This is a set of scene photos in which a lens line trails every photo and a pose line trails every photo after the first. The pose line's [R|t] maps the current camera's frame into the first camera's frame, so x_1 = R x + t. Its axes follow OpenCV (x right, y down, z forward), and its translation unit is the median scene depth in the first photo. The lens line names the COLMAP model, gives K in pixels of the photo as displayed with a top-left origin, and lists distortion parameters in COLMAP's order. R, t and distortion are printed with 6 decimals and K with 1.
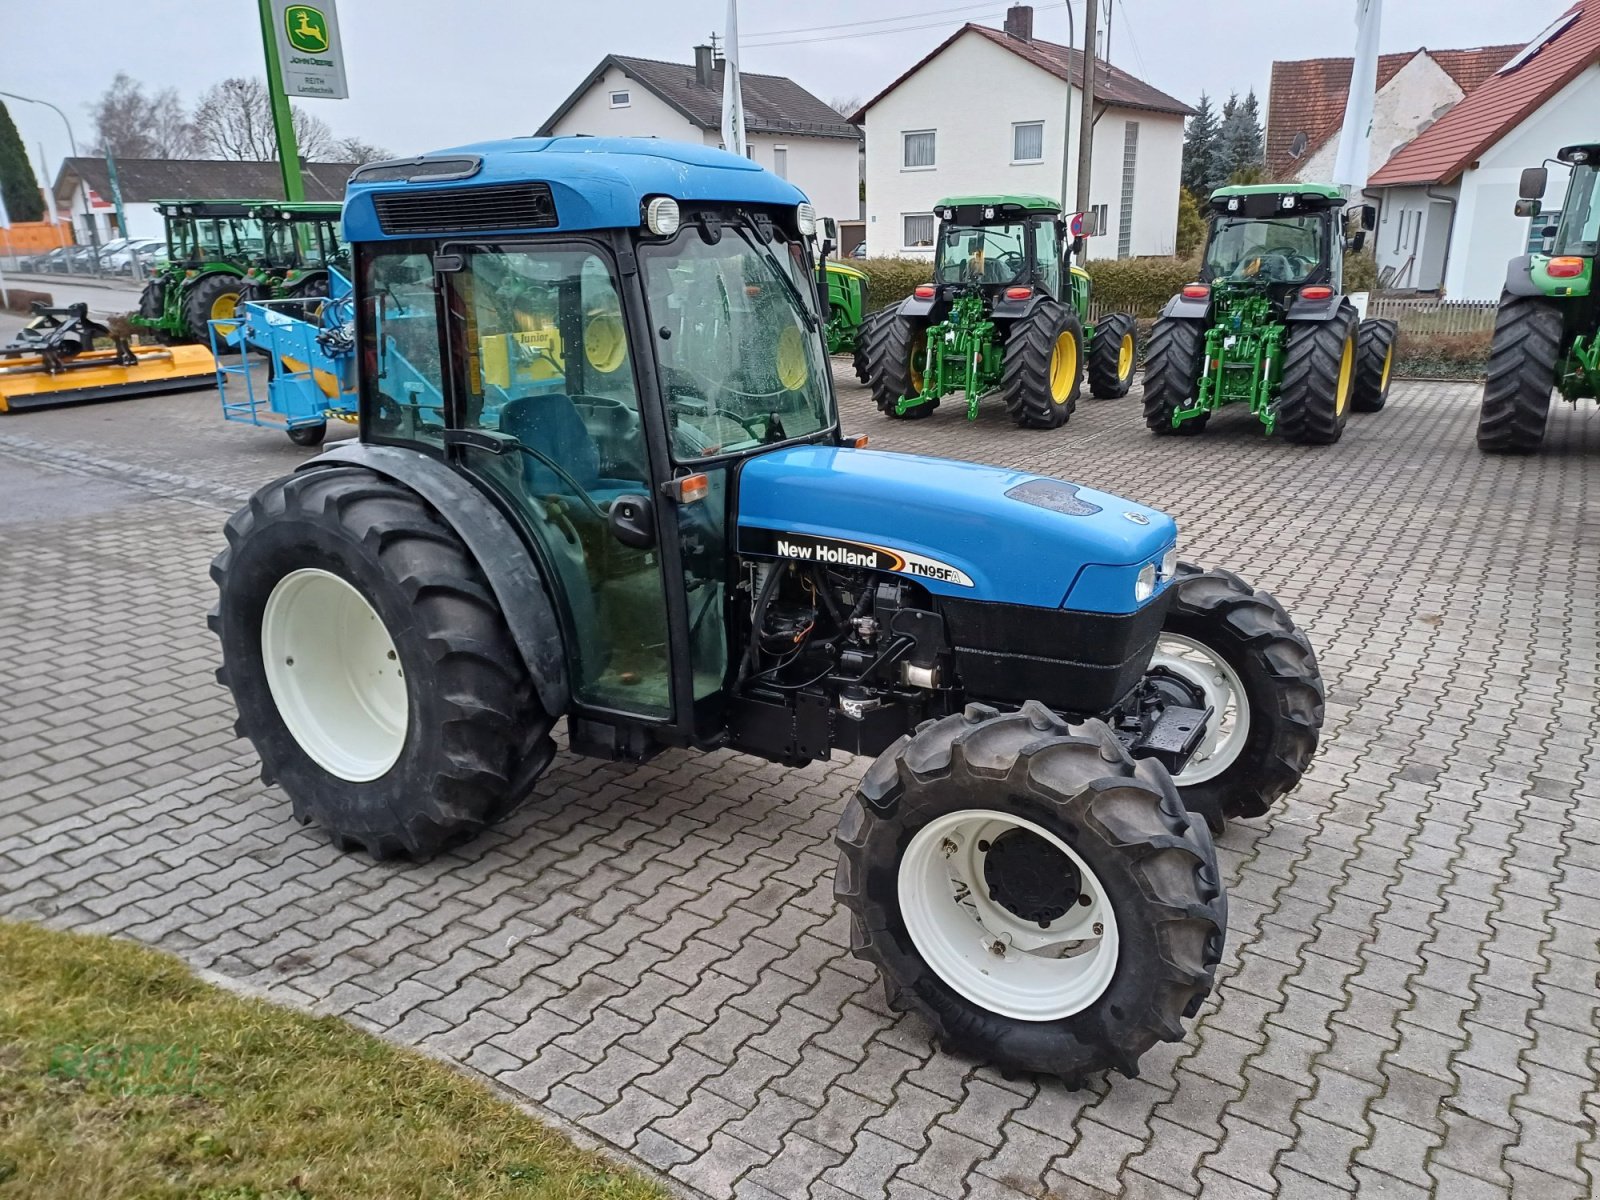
lens RADIAL K [[1165.5, 0, 792.5], [0, 1165.5, 597.9], [0, 0, 1]] dist [0.094024, -0.092183]
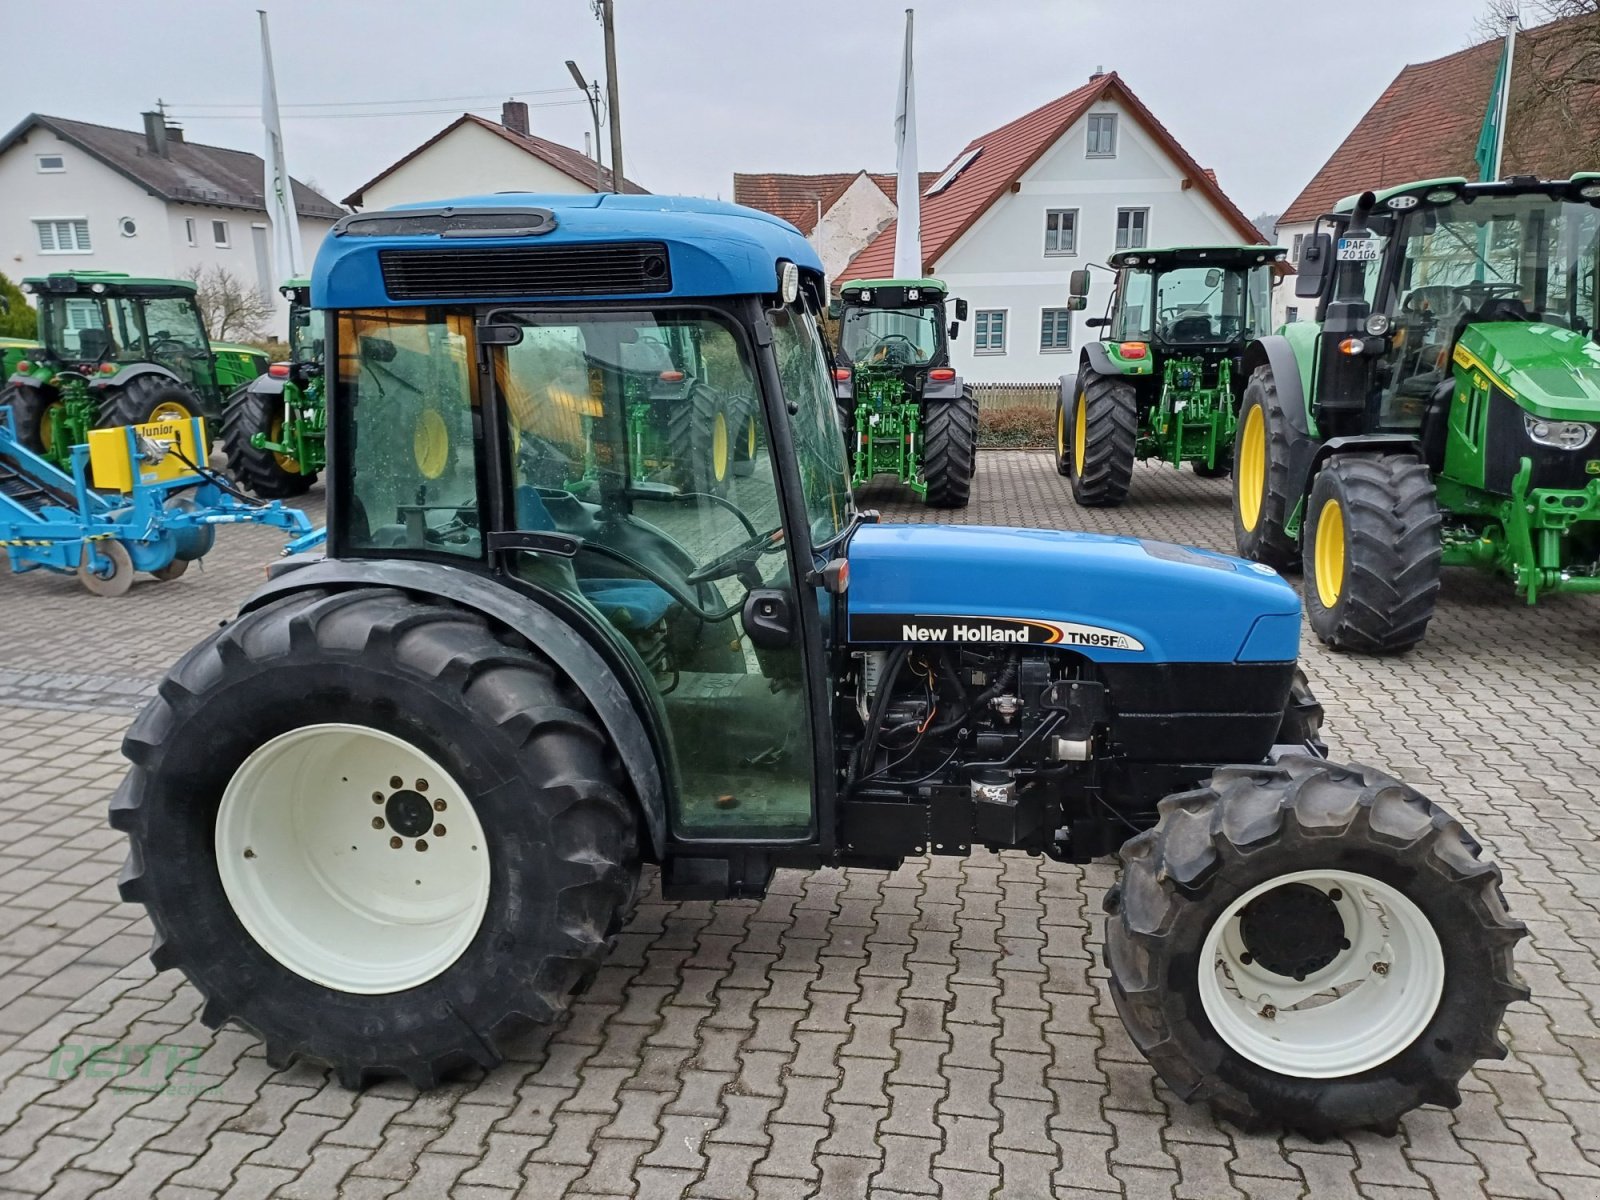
lens RADIAL K [[1165.5, 0, 792.5], [0, 1165.5, 597.9], [0, 0, 1]] dist [0.094024, -0.092183]
pose [[0.910997, -0.086961, 0.403140, -0.397438], [0.115017, 0.992304, -0.045861, -0.032570], [-0.396049, 0.088147, 0.913989, 0.158216]]
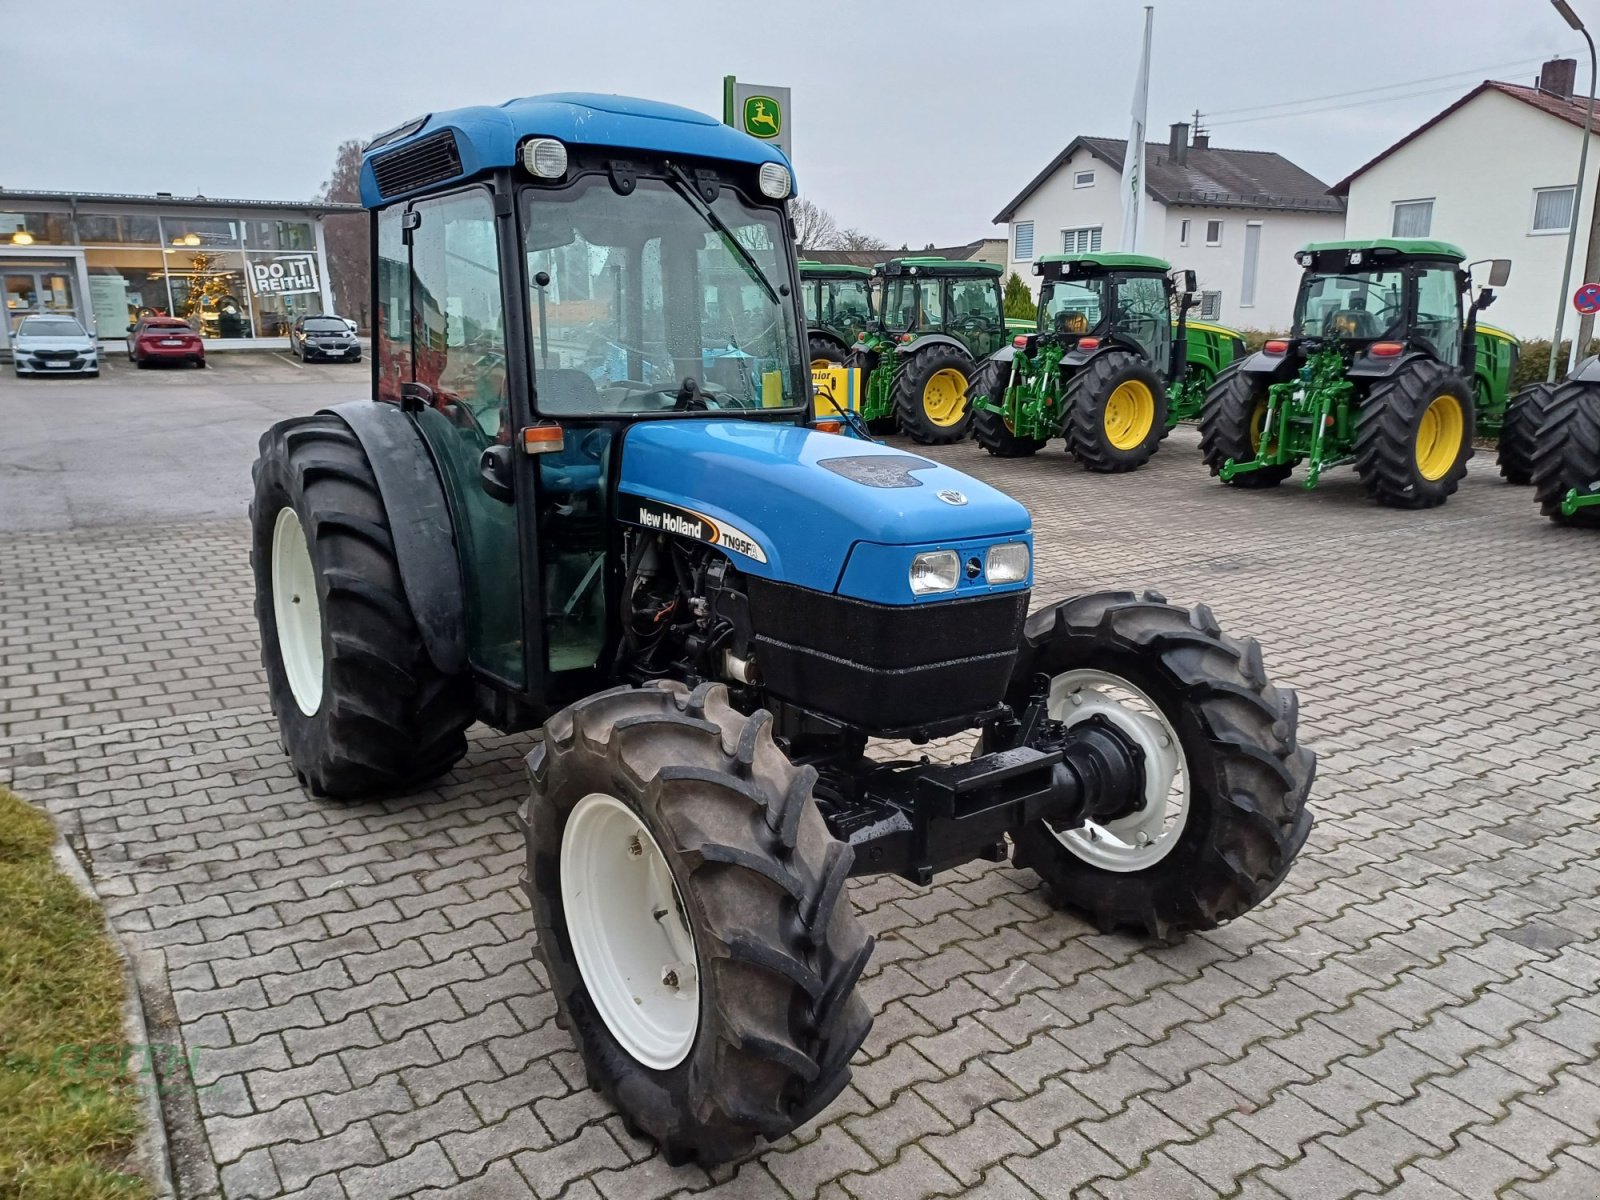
lens RADIAL K [[1169.8, 0, 788.5], [0, 1169.8, 597.5], [0, 0, 1]] dist [0.093672, -0.094909]
pose [[0.923176, 0.106633, -0.369290, 0.379981], [-0.131368, 0.990426, -0.042415, 0.038510], [0.361231, 0.087669, 0.928346, 0.162705]]
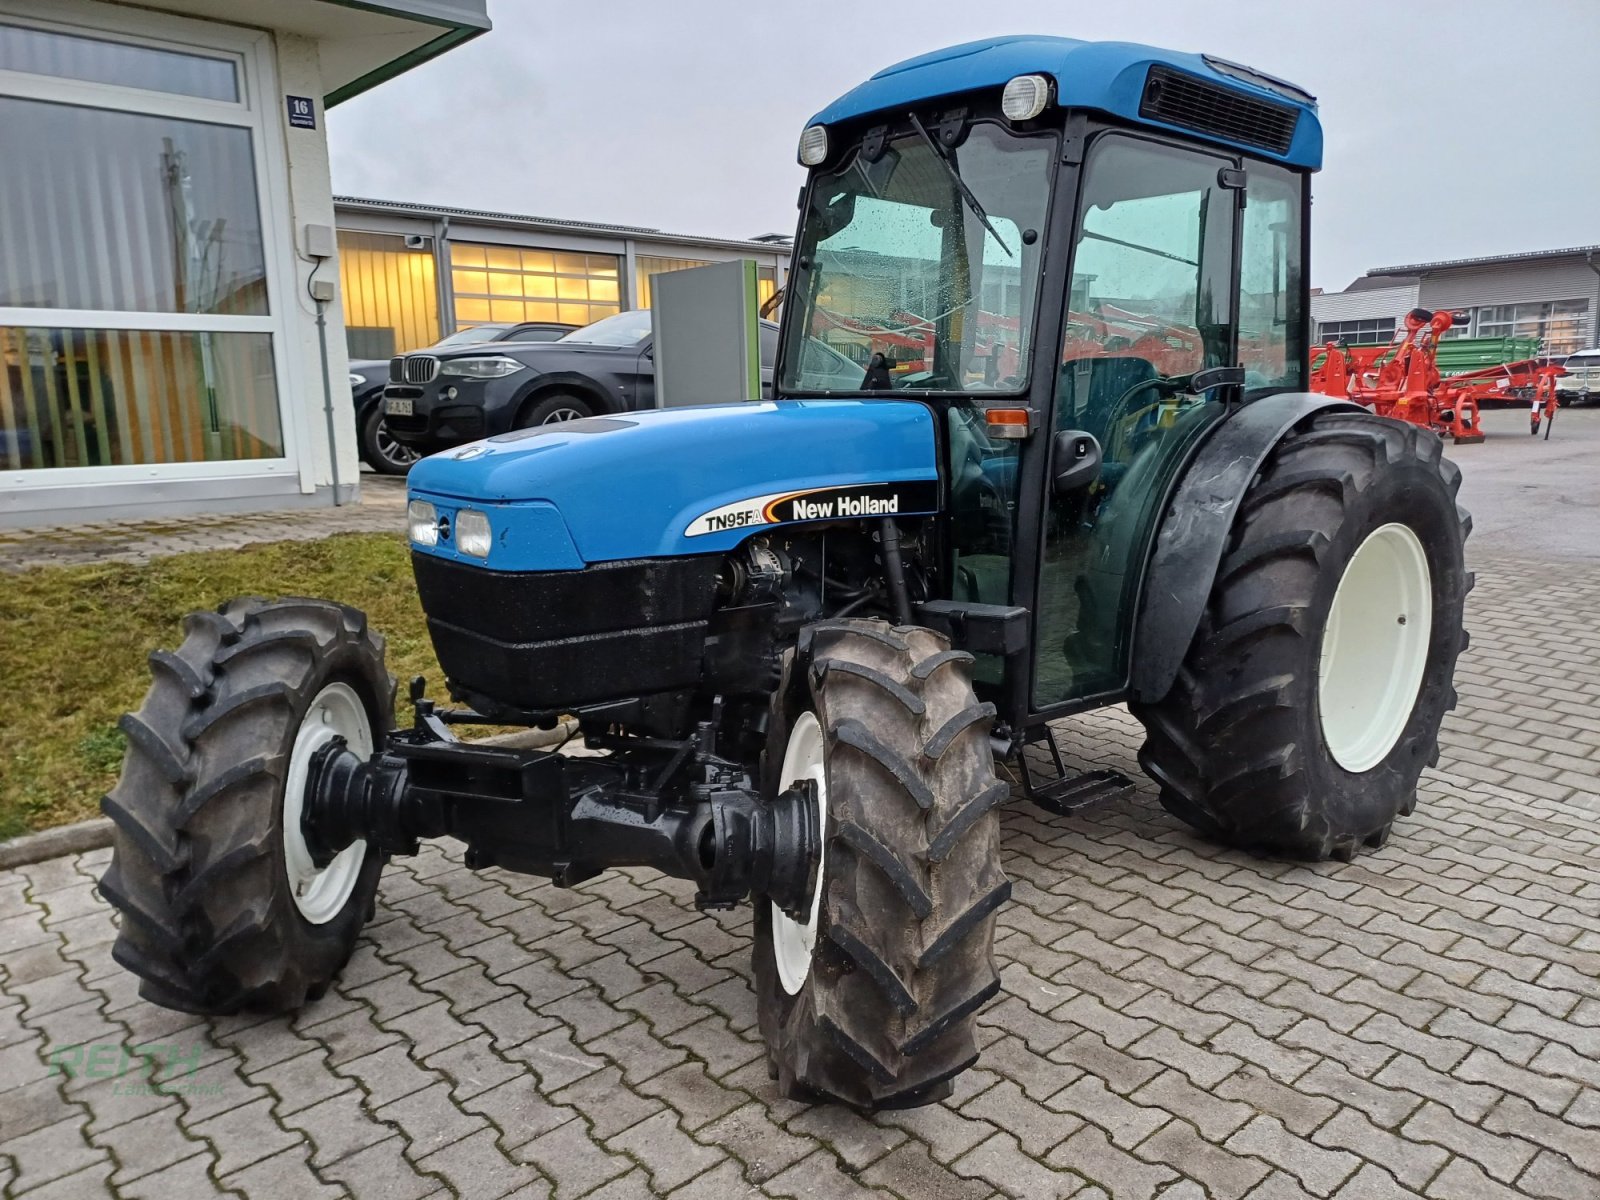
lens RADIAL K [[1178.5, 0, 805.9], [0, 1178.5, 588.5], [0, 0, 1]] dist [0.075525, -0.068439]
pose [[-0.227336, 0.182641, -0.956536, 0.756174], [-0.266492, 0.933091, 0.241501, -0.170923], [0.936643, 0.309811, -0.163453, 1.025823]]
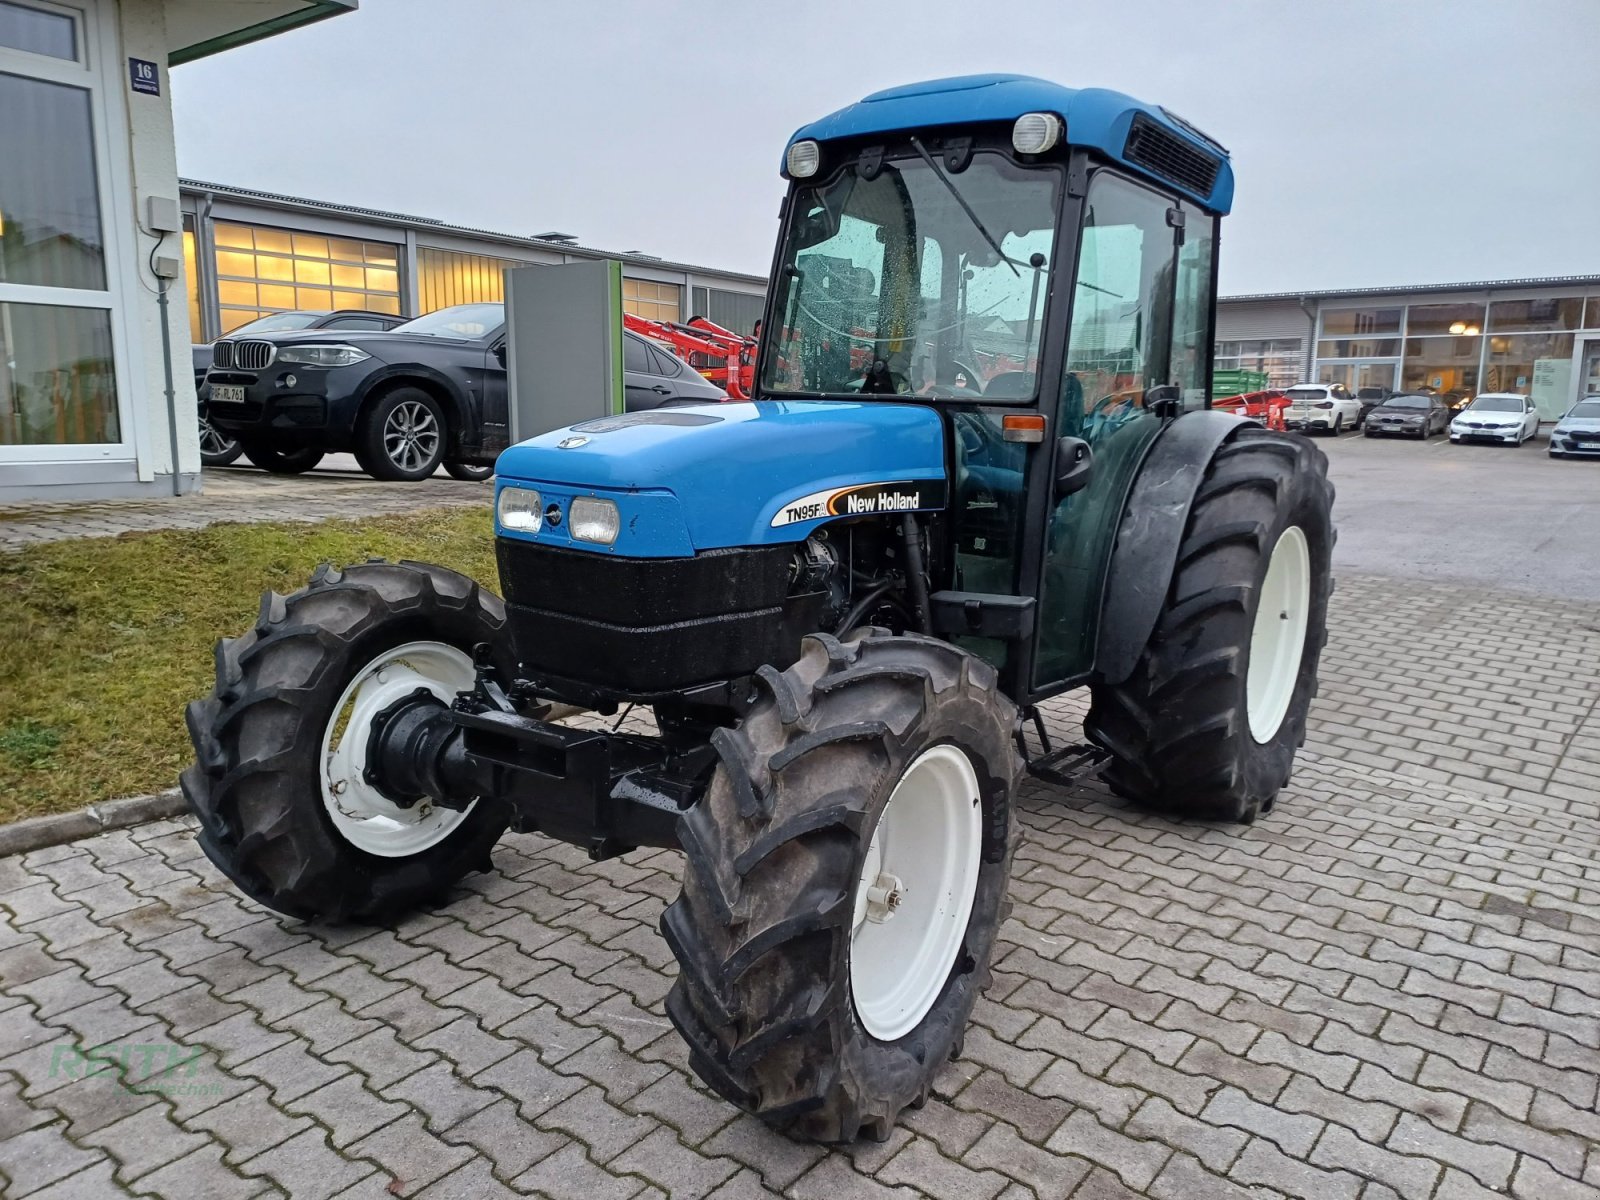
lens RADIAL K [[1166.8, 0, 786.1], [0, 1166.8, 602.3], [0, 0, 1]] dist [0.090676, -0.091239]
pose [[-0.055011, 0.188197, -0.980589, 0.815890], [-0.311763, 0.929740, 0.195928, -0.126439], [0.948566, 0.316489, 0.007527, 0.891665]]
